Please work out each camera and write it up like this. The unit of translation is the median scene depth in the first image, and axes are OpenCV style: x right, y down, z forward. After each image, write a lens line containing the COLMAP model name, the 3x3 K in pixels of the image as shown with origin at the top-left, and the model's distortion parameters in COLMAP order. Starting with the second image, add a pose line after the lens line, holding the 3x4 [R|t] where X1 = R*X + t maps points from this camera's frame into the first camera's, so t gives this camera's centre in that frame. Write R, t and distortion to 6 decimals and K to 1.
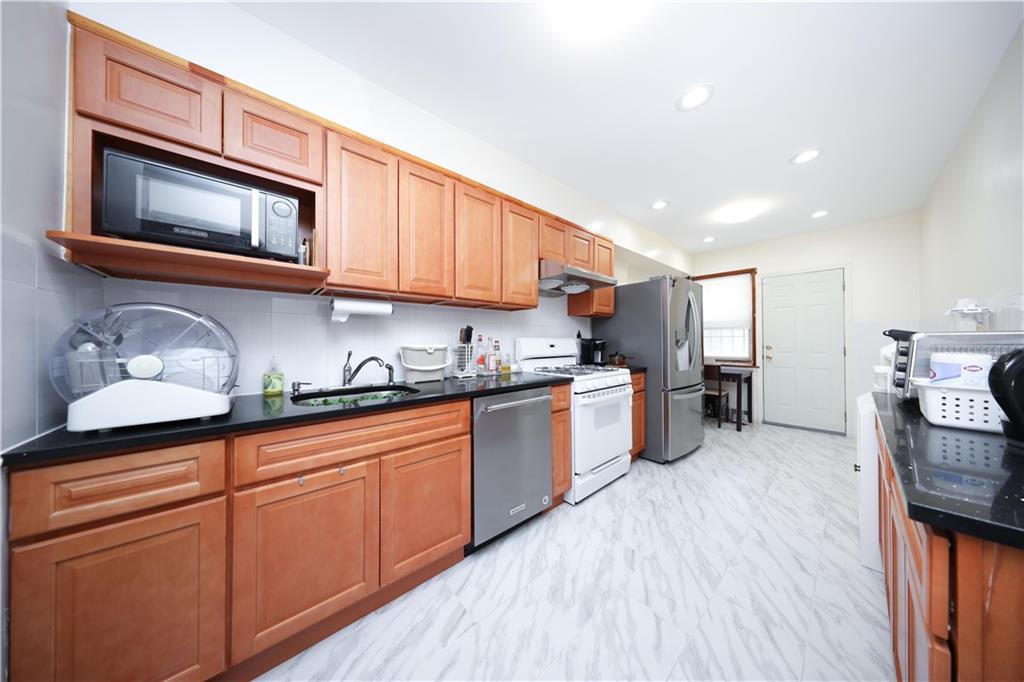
lens RADIAL K [[296.6, 0, 507.7], [0, 296.6, 339.3], [0, 0, 1]] dist [-0.002120, -0.000223]
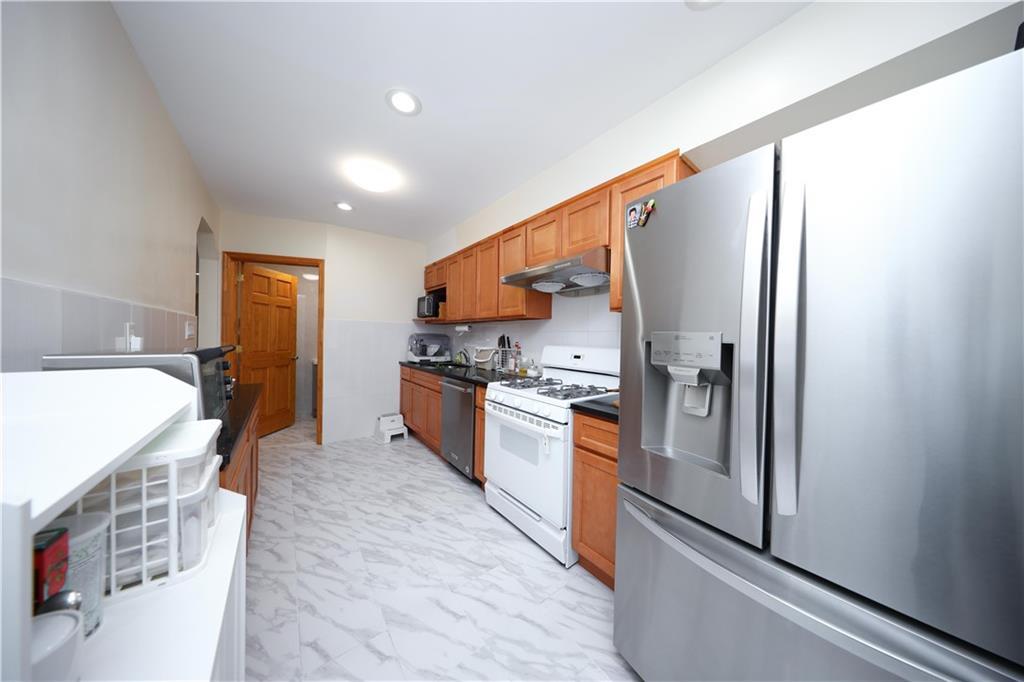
lens RADIAL K [[296.6, 0, 507.7], [0, 296.6, 340.6], [0, 0, 1]] dist [-0.002120, -0.000223]
pose [[-0.066463, 0.010960, -0.997729, 1.591237], [-0.011996, 0.999859, 0.011782, -0.047954], [0.997717, 0.012752, -0.066322, 1.419143]]
